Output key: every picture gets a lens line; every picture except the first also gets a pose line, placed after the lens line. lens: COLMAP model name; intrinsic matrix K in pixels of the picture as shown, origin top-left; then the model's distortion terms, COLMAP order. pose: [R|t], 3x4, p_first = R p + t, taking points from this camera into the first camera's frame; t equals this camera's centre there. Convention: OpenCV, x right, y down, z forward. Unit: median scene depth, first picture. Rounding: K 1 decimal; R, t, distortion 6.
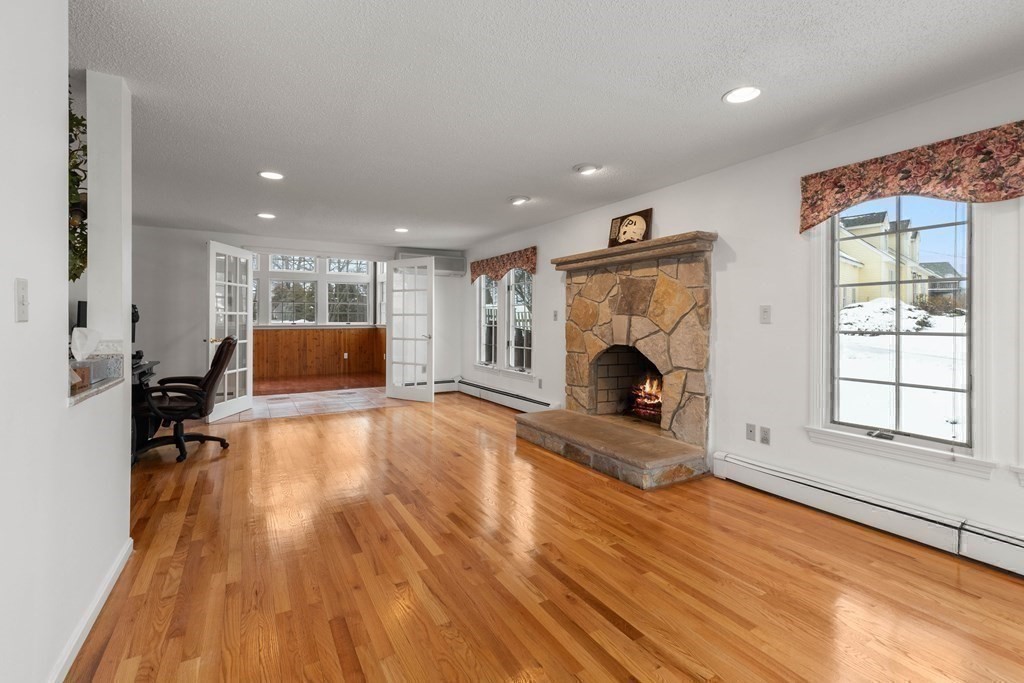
lens RADIAL K [[477.8, 0, 510.5], [0, 477.8, 325.4], [0, 0, 1]] dist [-0.000281, -0.000190]
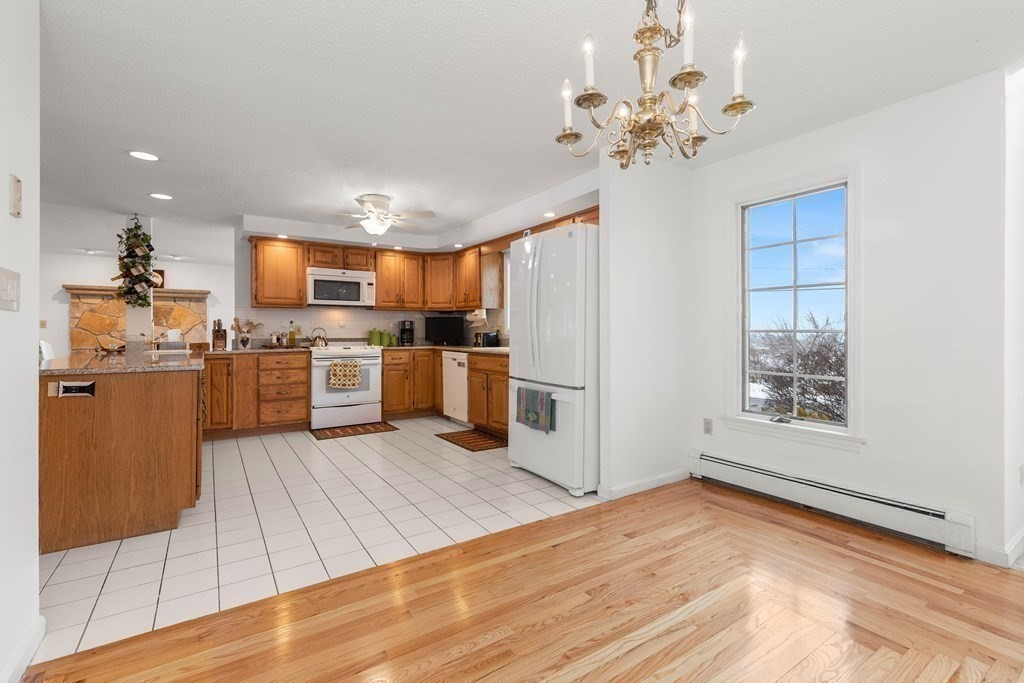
lens RADIAL K [[472.3, 0, 507.0], [0, 472.3, 331.0], [0, 0, 1]] dist [0.000596, 0.000252]
pose [[-0.084954, -0.003948, 0.996377, -1.699583], [0.011222, 0.999925, 0.004919, 0.007664], [-0.996322, 0.011599, -0.084903, -0.223994]]
